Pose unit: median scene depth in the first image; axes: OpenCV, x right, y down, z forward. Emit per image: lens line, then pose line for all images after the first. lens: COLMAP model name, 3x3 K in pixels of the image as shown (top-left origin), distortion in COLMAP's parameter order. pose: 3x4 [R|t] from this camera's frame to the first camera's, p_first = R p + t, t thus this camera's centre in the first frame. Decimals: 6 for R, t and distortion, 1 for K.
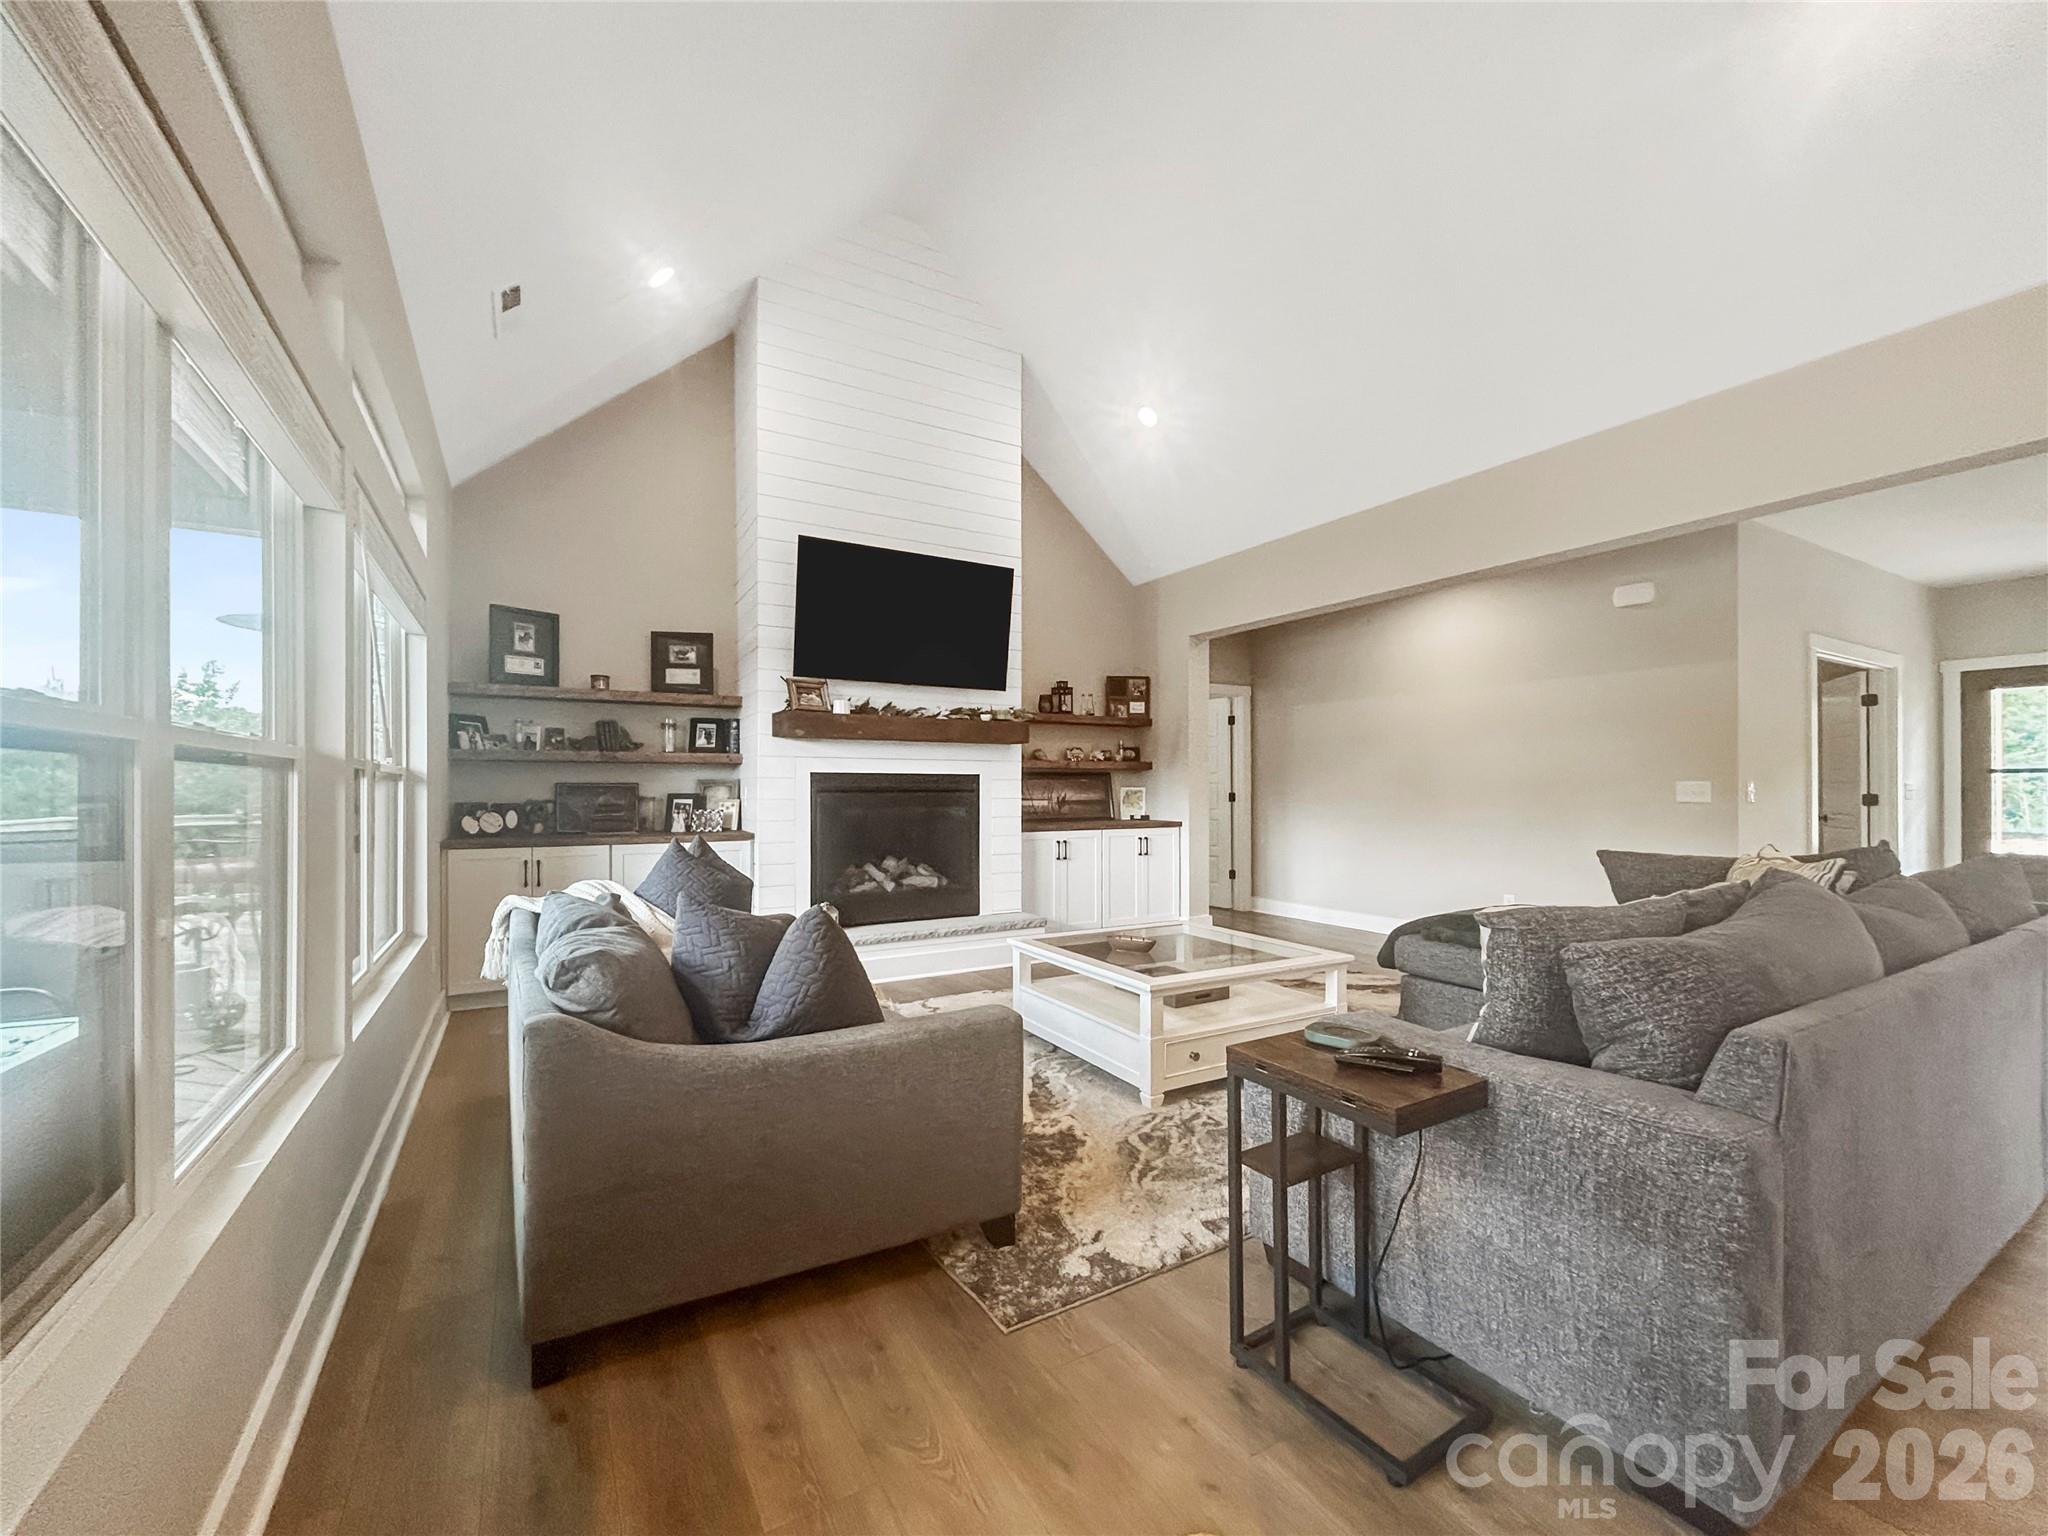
lens RADIAL K [[853.0, 0, 1037.2], [0, 853.0, 785.4], [0, 0, 1]] dist [-0.000901, 0.000471]
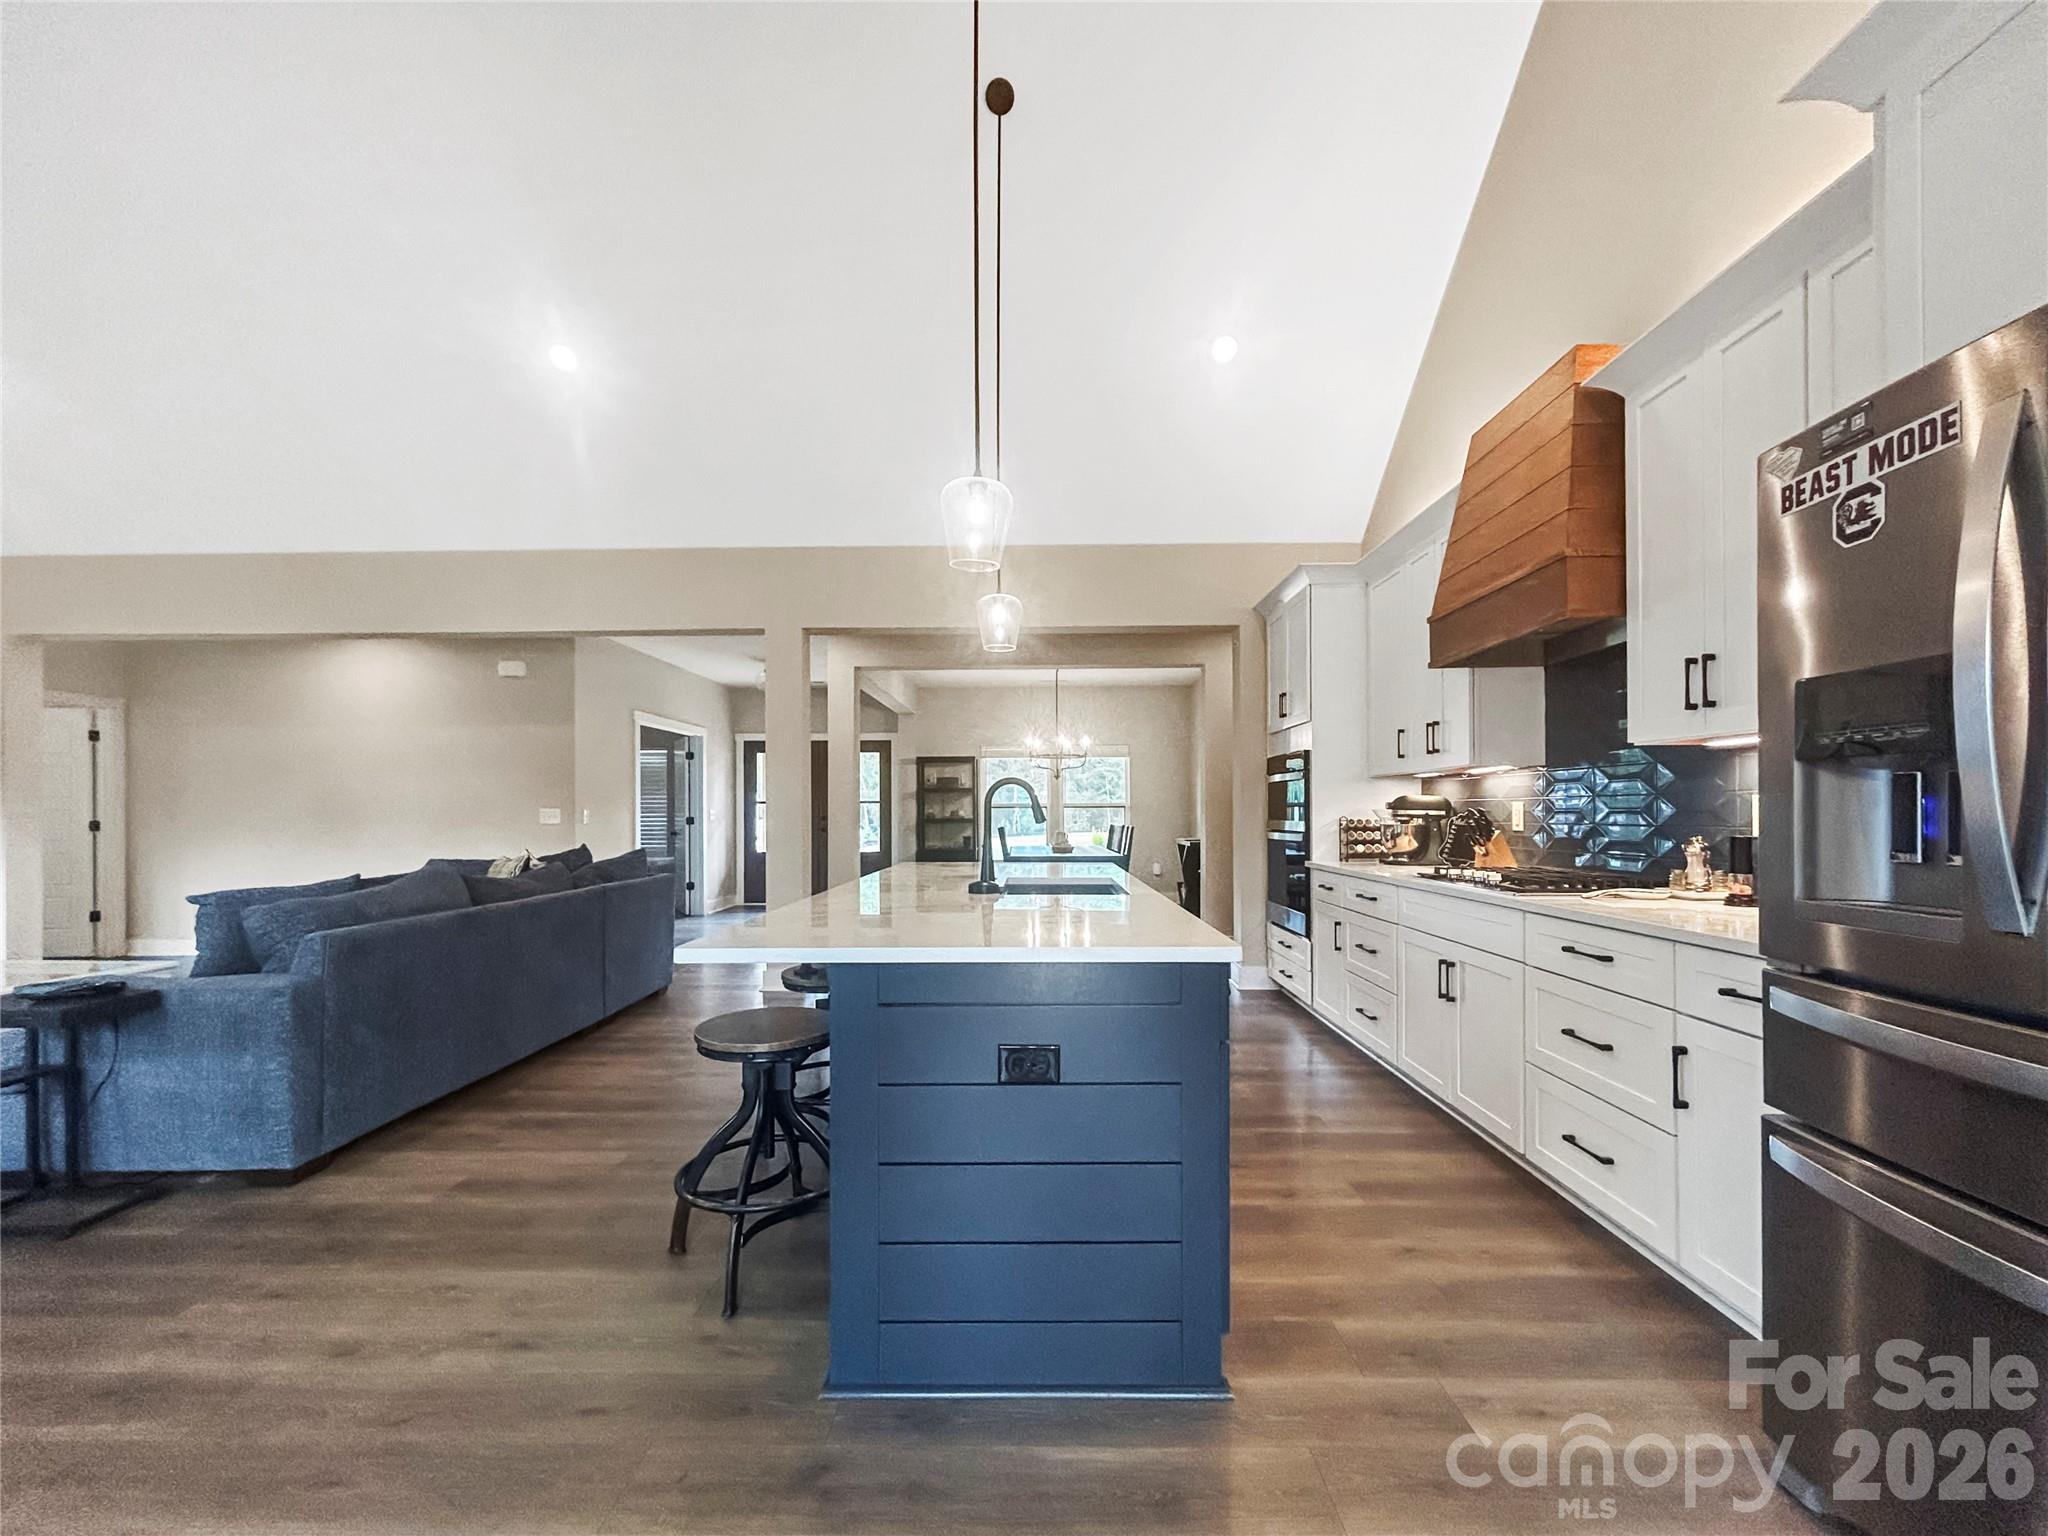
lens RADIAL K [[853.0, 0, 1043.7], [0, 853.0, 804.9], [0, 0, 1]] dist [-0.000901, 0.000471]
pose [[0.525029, 0.003721, 0.851076, 0.003453], [0.001356, 0.999986, -0.005209, -0.002708], [-0.851084, 0.003889, 0.525016, -0.417331]]
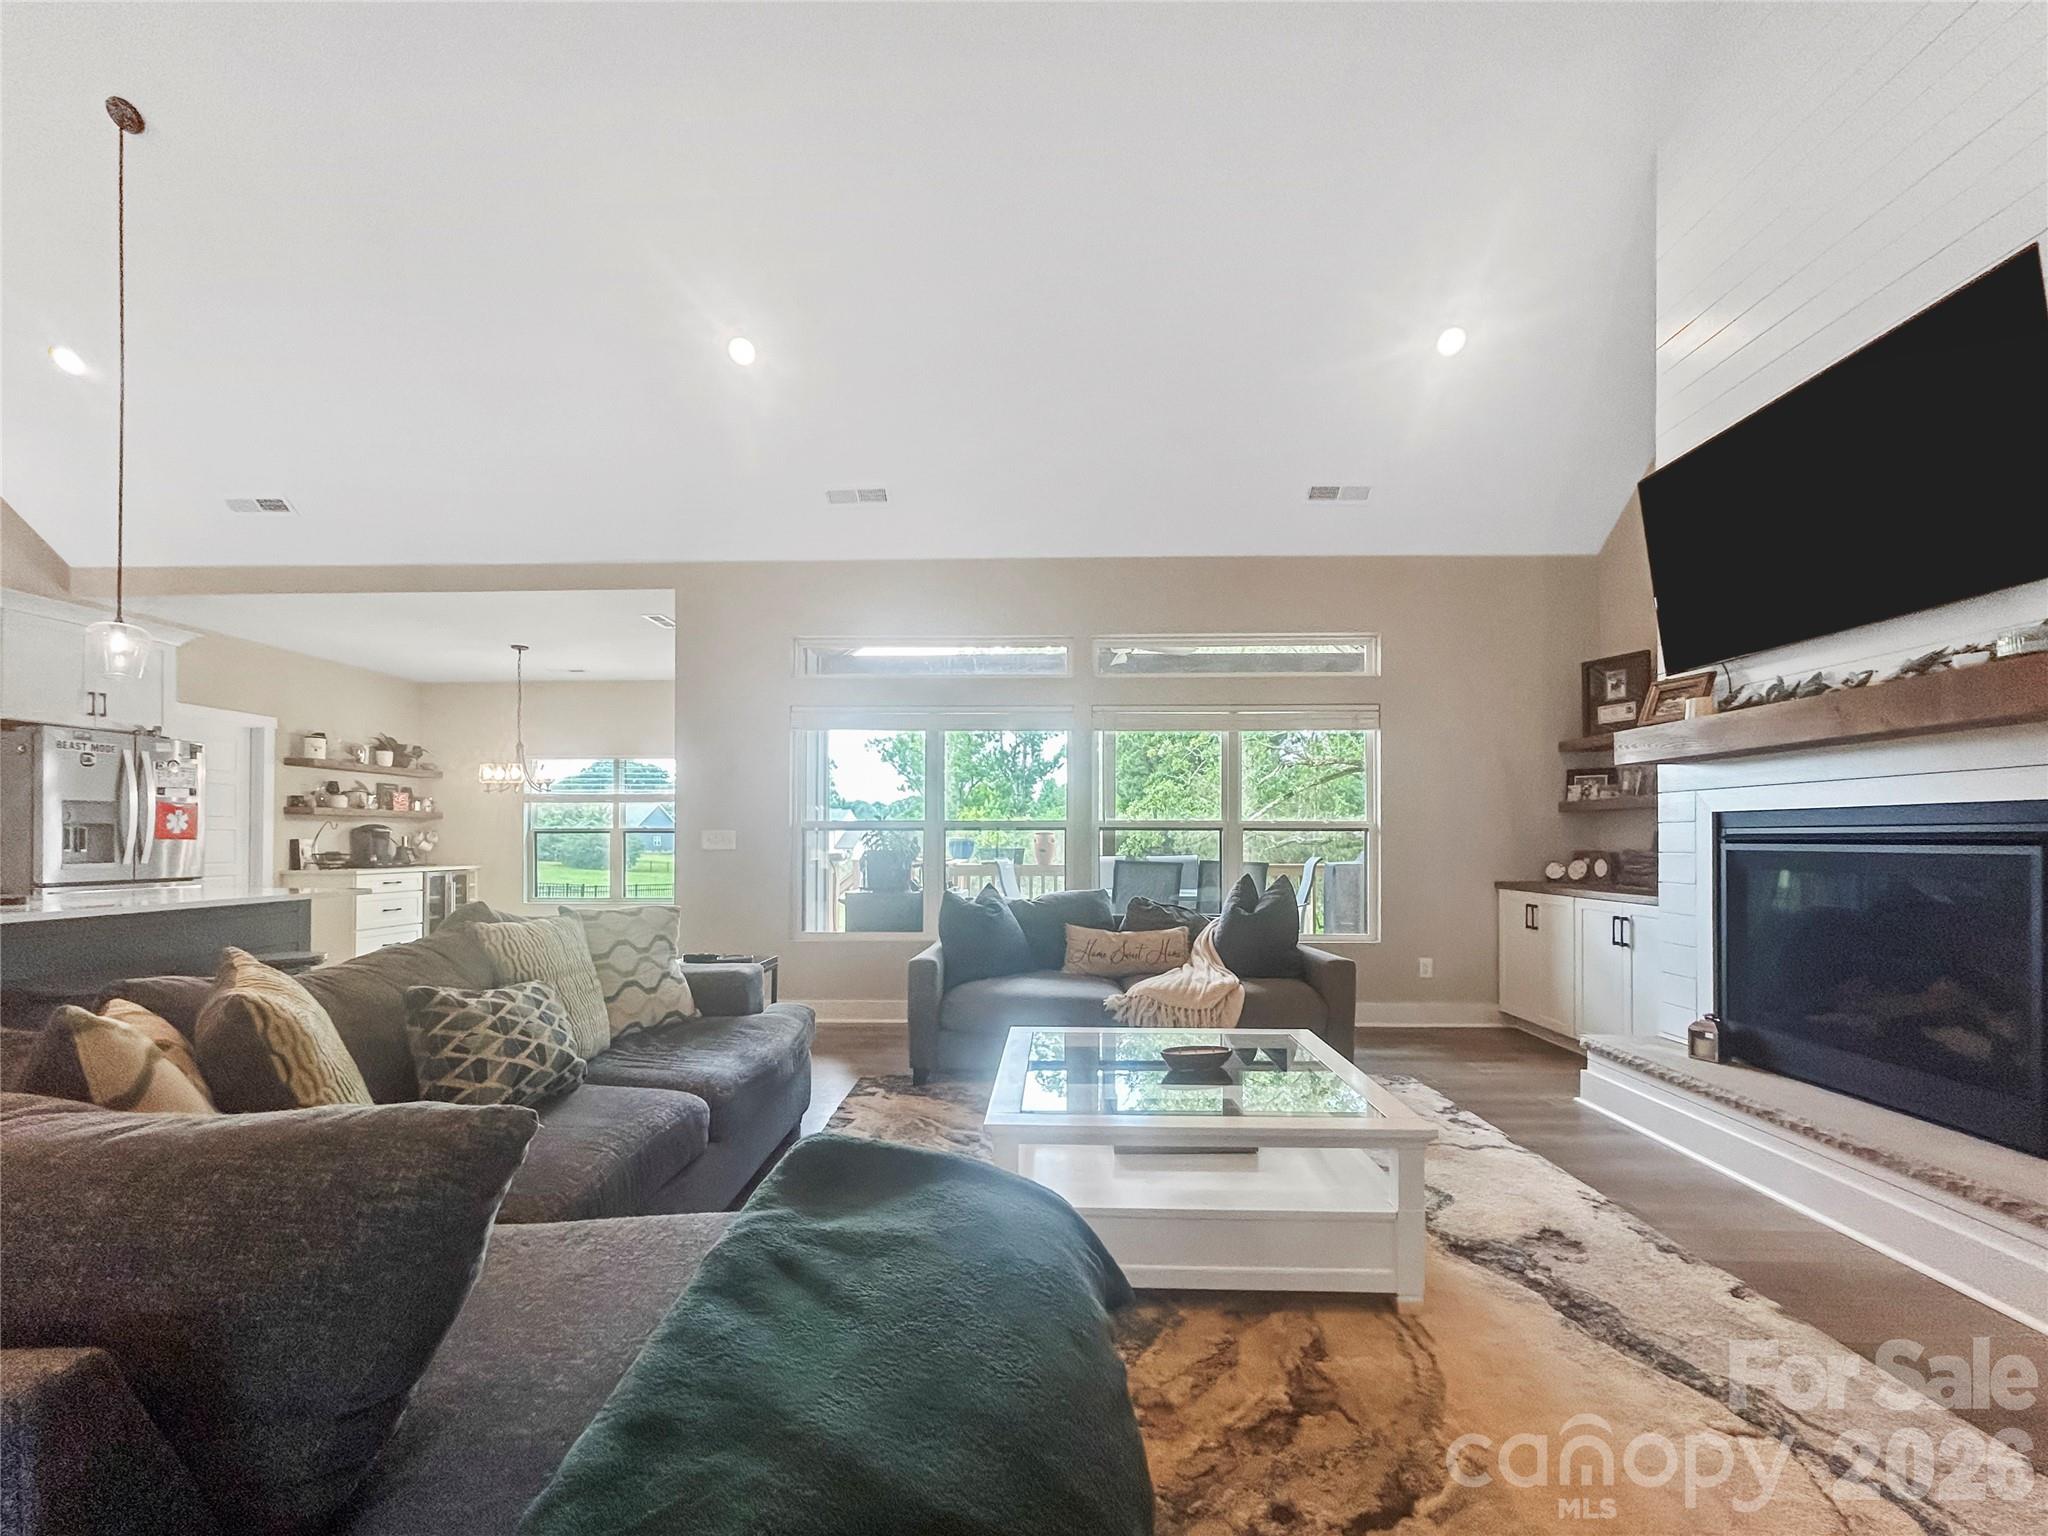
lens RADIAL K [[853.0, 0, 1021.0], [0, 853.0, 833.3], [0, 0, 1]] dist [-0.000901, 0.000471]
pose [[-0.542149, -0.005100, -0.840267, 0.570420], [0.002281, 0.999969, -0.007541, 0.004751], [0.840279, -0.006005, -0.542121, 0.900886]]
